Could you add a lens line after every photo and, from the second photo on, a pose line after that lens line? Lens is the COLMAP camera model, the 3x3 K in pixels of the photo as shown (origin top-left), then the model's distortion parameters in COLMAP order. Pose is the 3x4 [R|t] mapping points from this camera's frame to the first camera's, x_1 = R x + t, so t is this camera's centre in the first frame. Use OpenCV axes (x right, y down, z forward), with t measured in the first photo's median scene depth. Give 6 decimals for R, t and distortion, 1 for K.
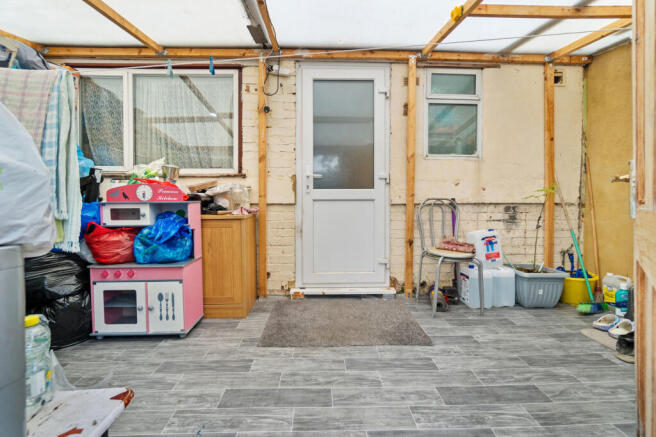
lens RADIAL K [[286.6, 0, 323.5], [0, 286.6, 209.0], [0, 0, 1]] dist [-0.002456, 0.000102]
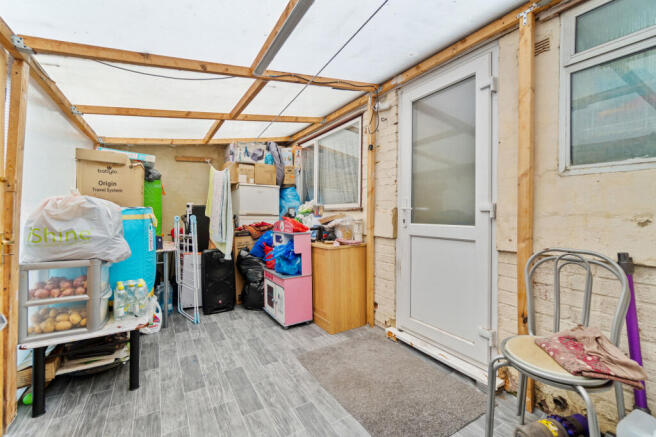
lens RADIAL K [[286.6, 0, 323.5], [0, 286.6, 209.0], [0, 0, 1]] dist [-0.002456, 0.000102]
pose [[0.480663, -0.010381, -0.876844, 0.634823], [-0.020610, 0.999520, -0.023131, -0.089520], [0.876663, 0.029190, 0.480218, 0.338074]]
